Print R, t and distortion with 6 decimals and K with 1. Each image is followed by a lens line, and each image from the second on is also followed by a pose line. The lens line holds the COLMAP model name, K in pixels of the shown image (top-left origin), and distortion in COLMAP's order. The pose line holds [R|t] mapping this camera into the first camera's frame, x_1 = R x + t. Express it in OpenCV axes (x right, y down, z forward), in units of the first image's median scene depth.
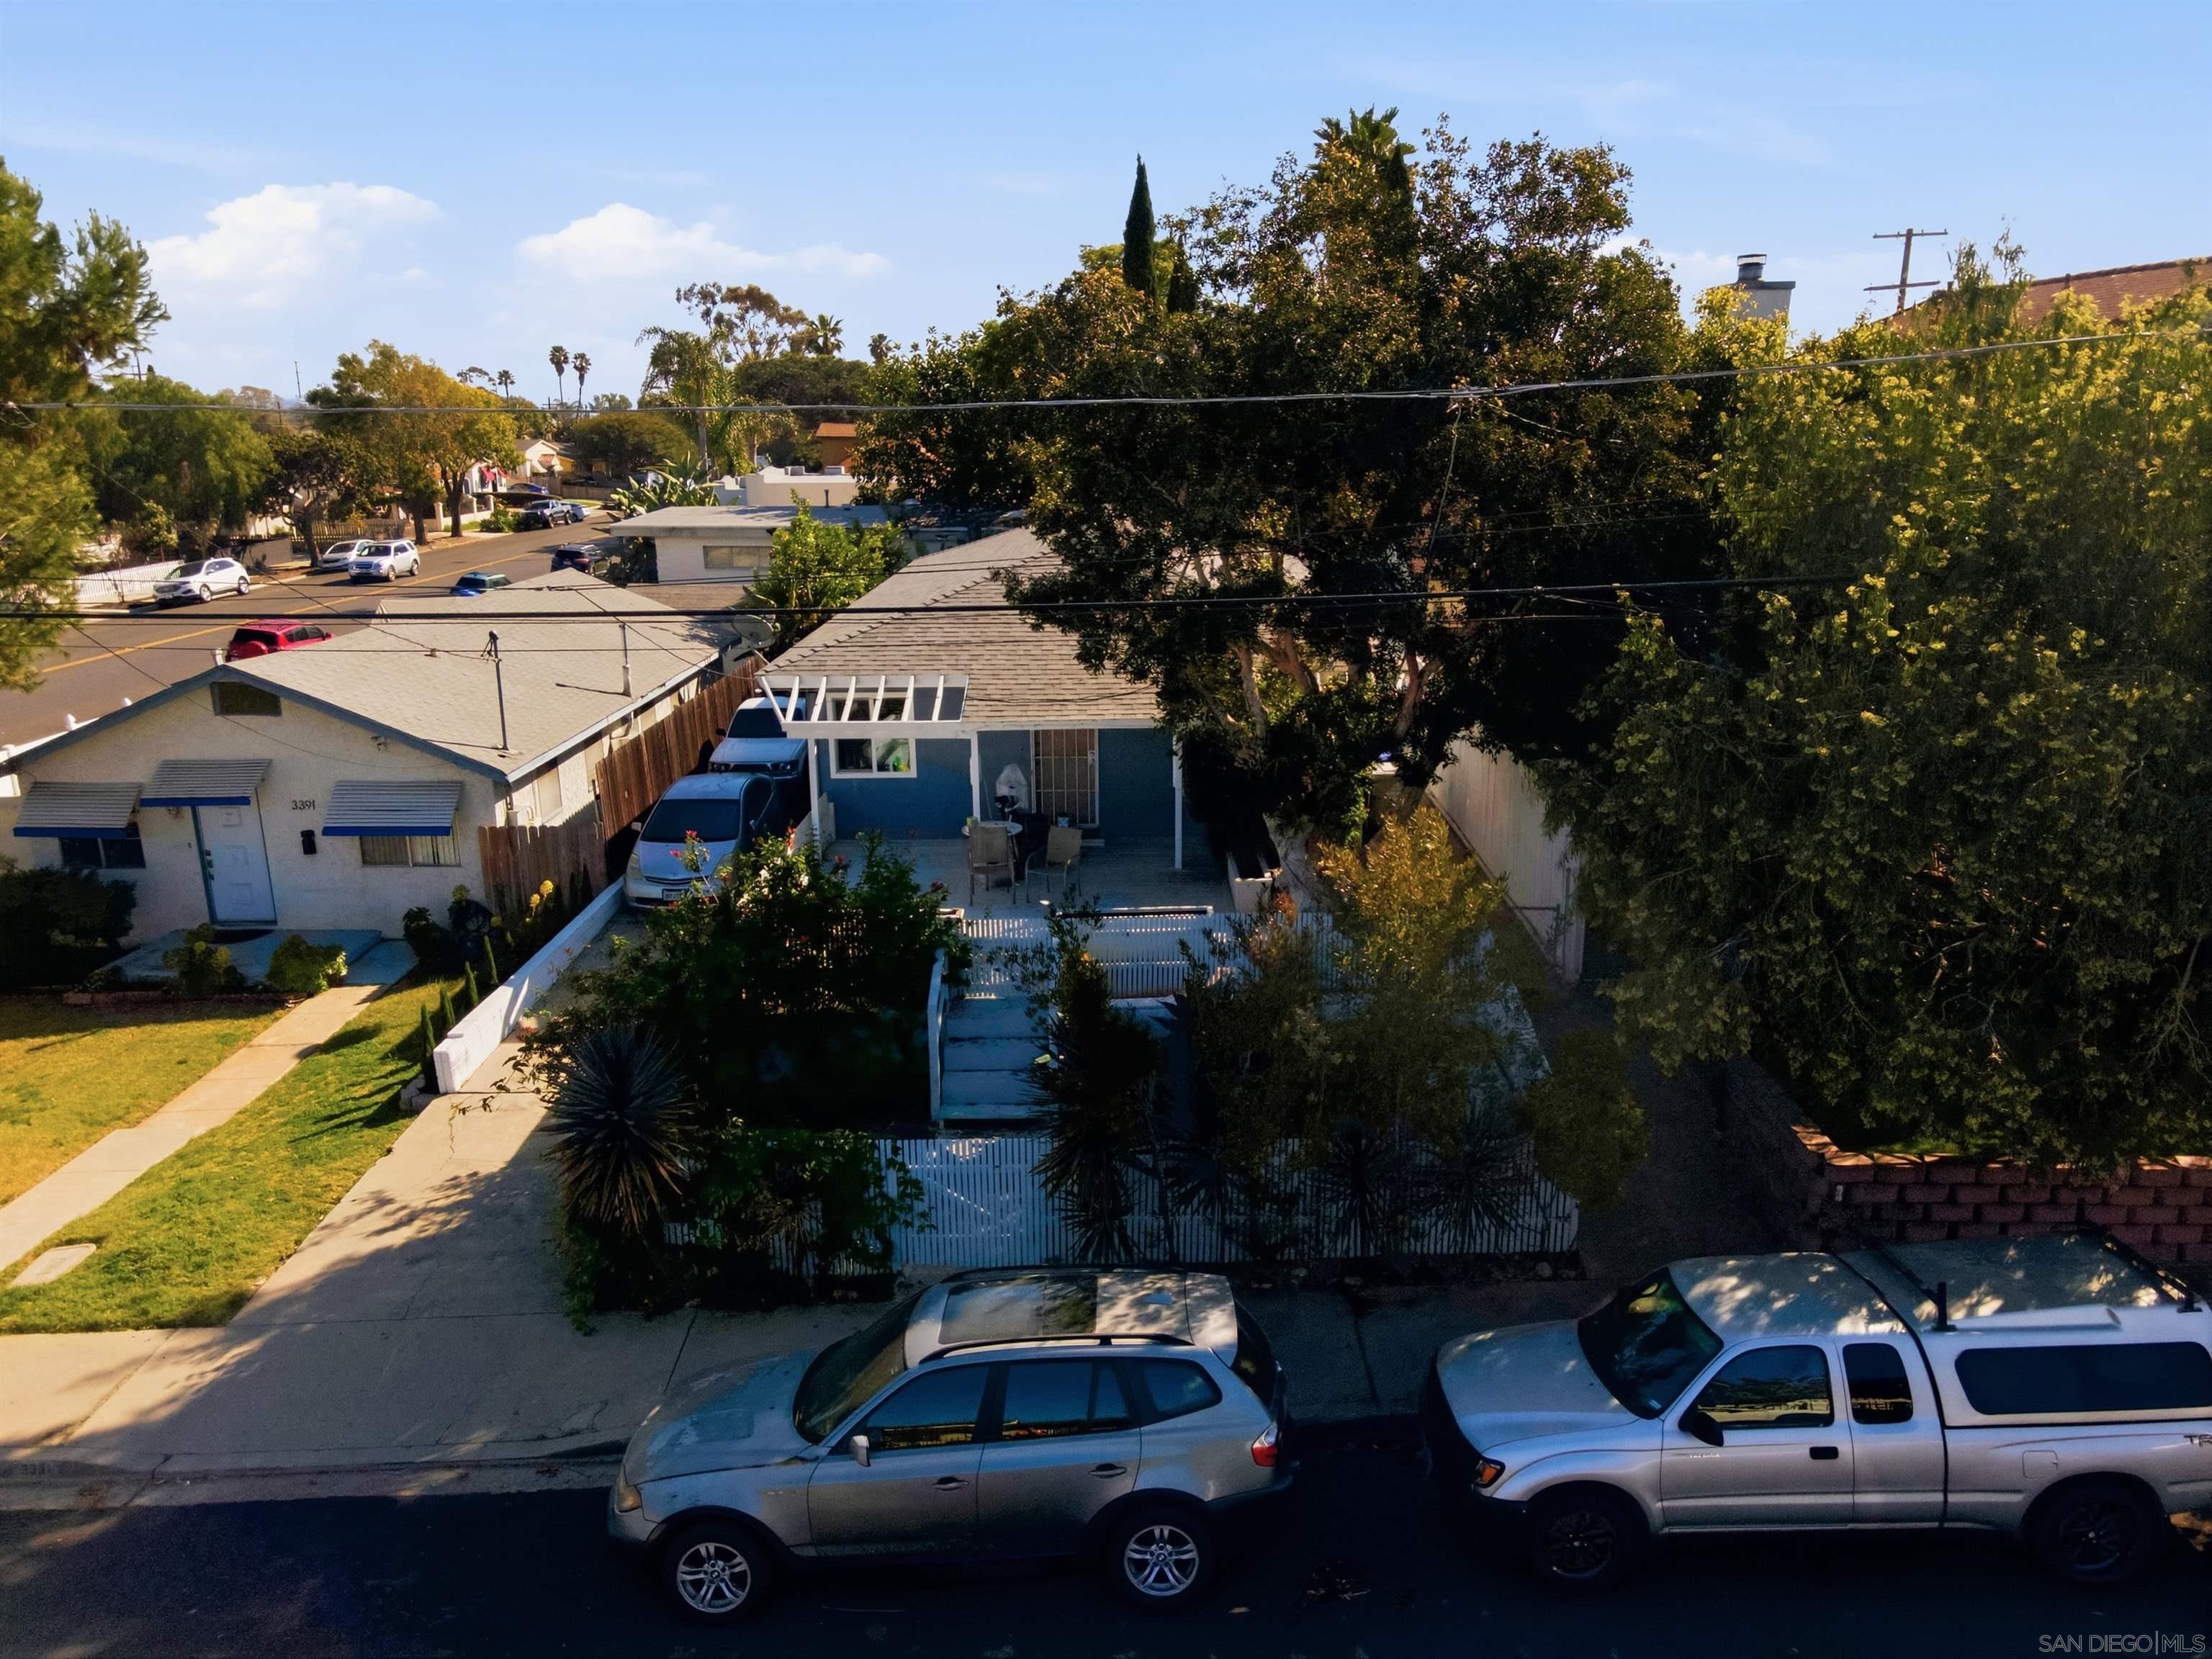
lens RADIAL K [[1571.1, 0, 1106.0], [0, 1571.1, 829.5], [0, 0, 1]] dist [0.037156, 0.007424]
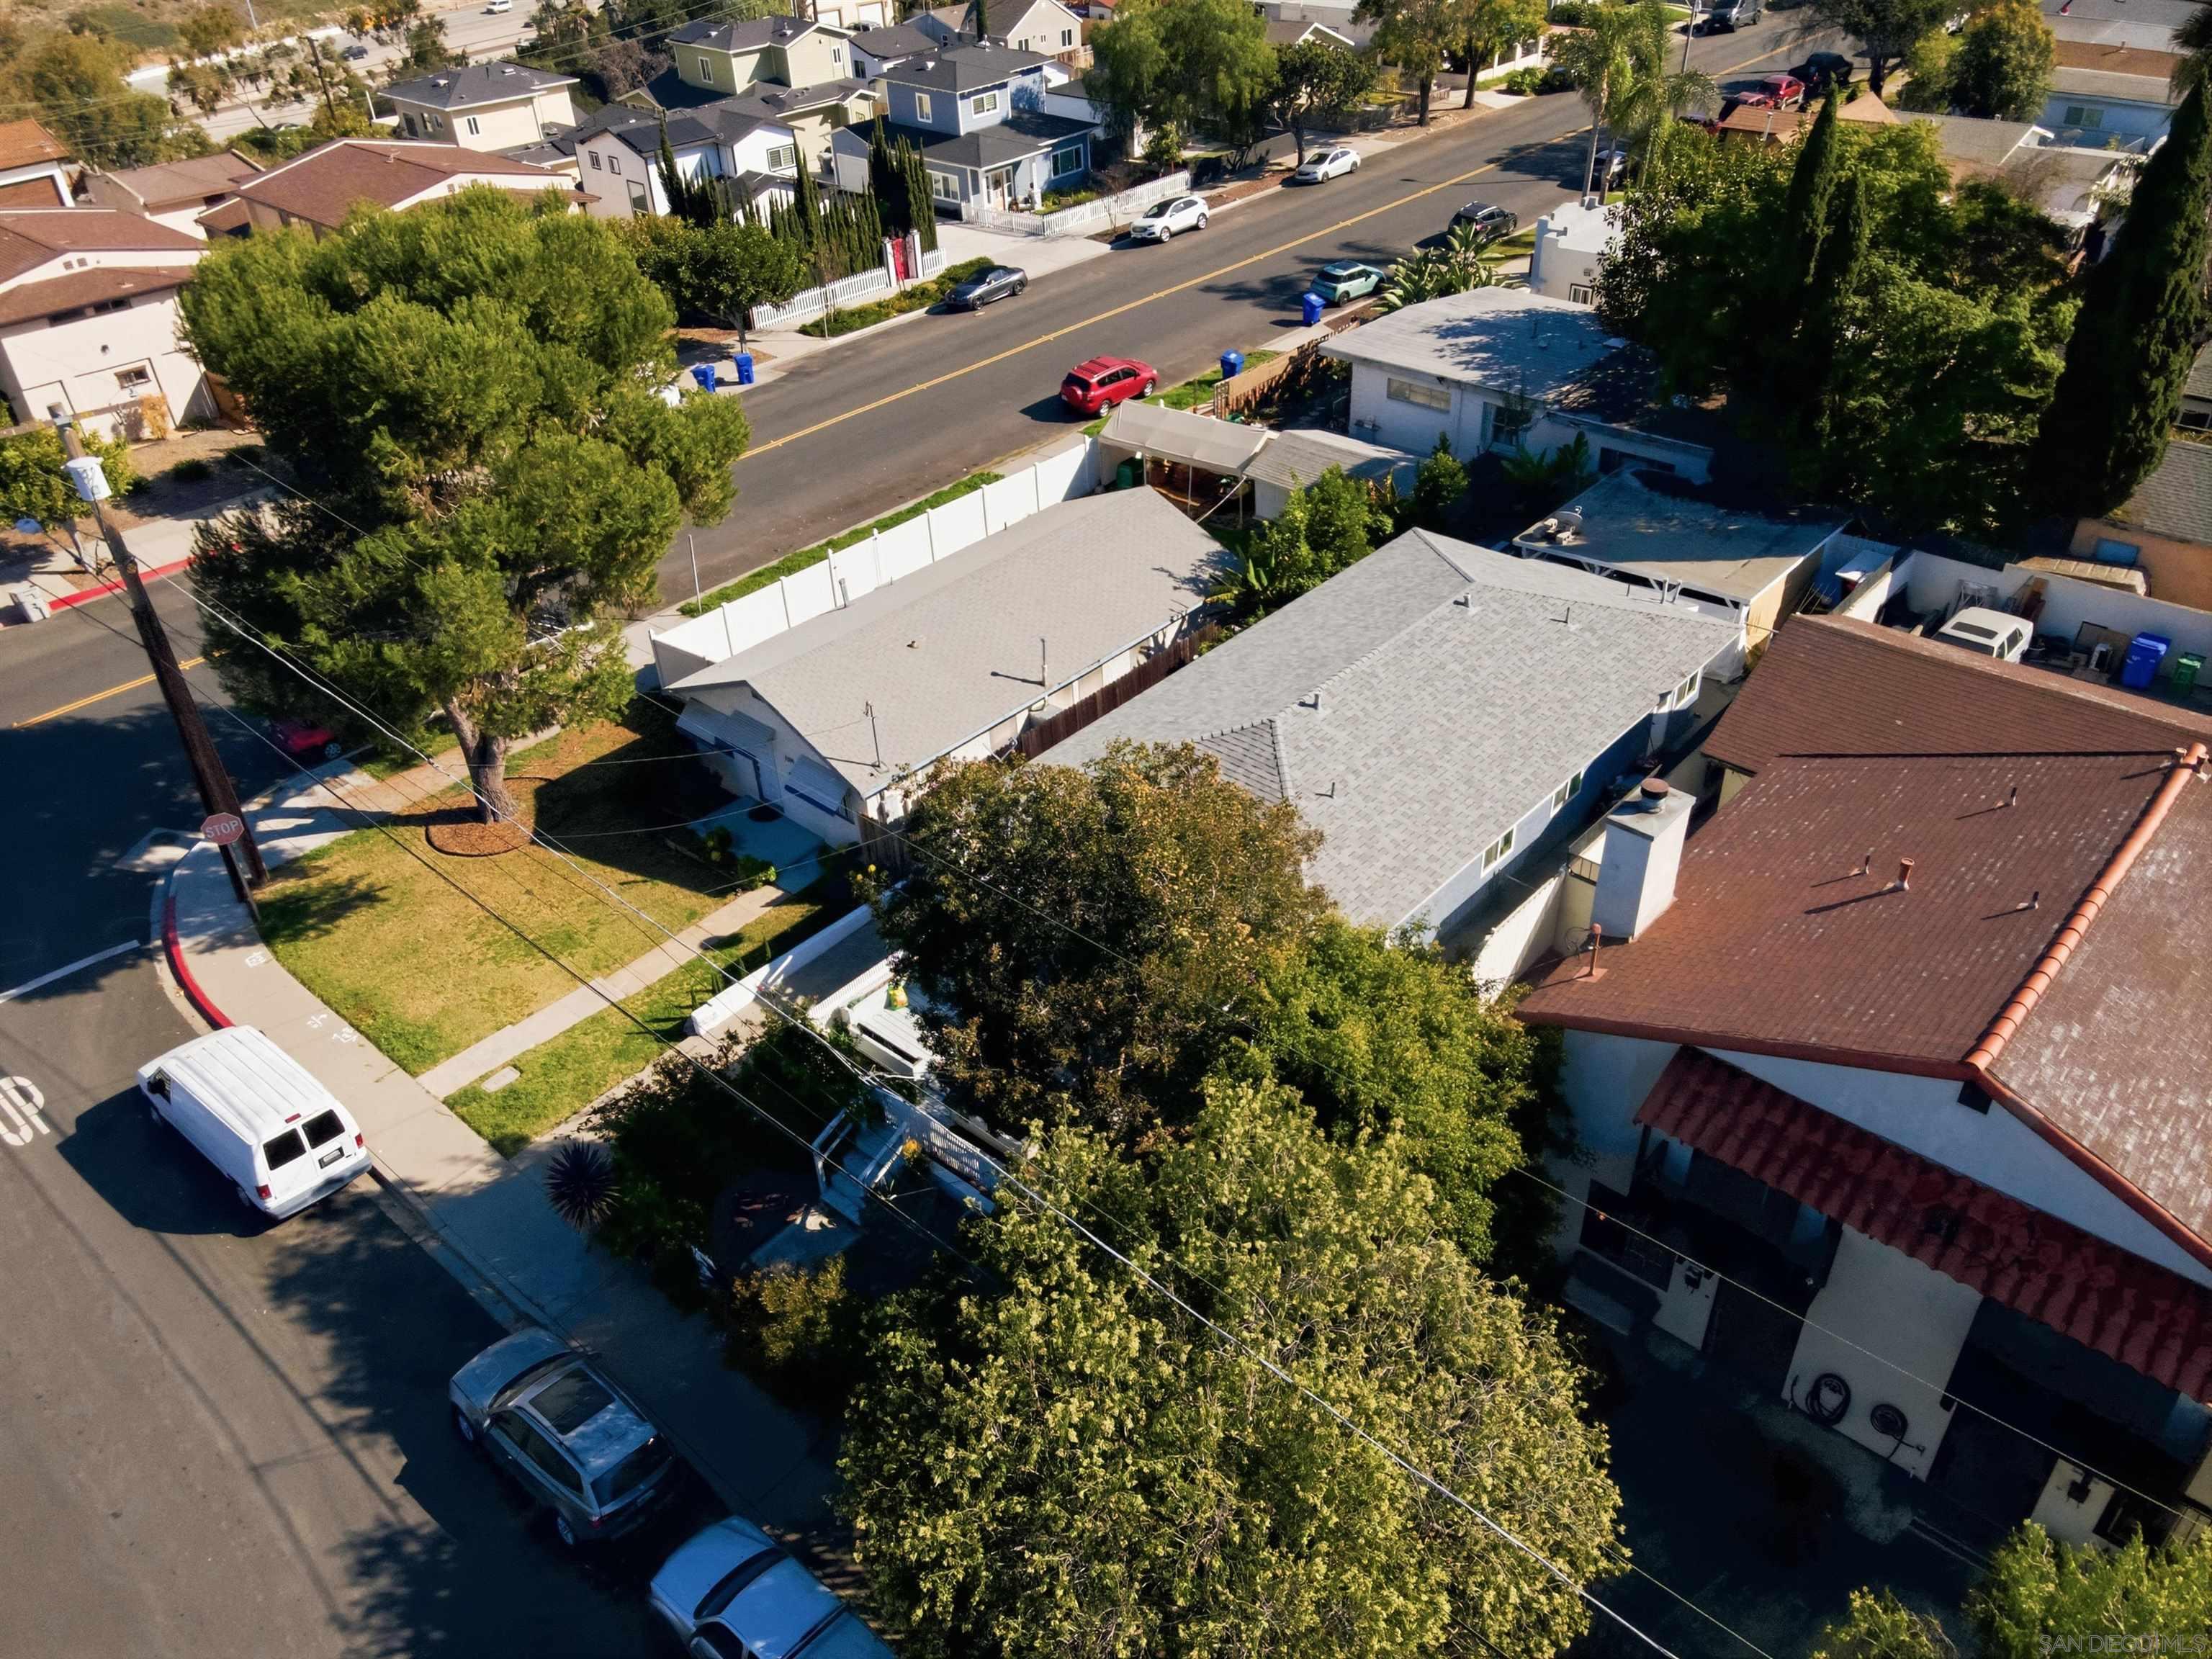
lens RADIAL K [[1597.4, 0, 1114.1], [0, 1597.4, 829.2], [0, 0, 1]] dist [0.013626, 0.042855]
pose [[0.747606, 0.362288, -0.556626, 0.748318], [-0.137189, 0.904278, 0.404303, -0.721038], [0.649819, -0.225897, 0.725745, 0.013049]]
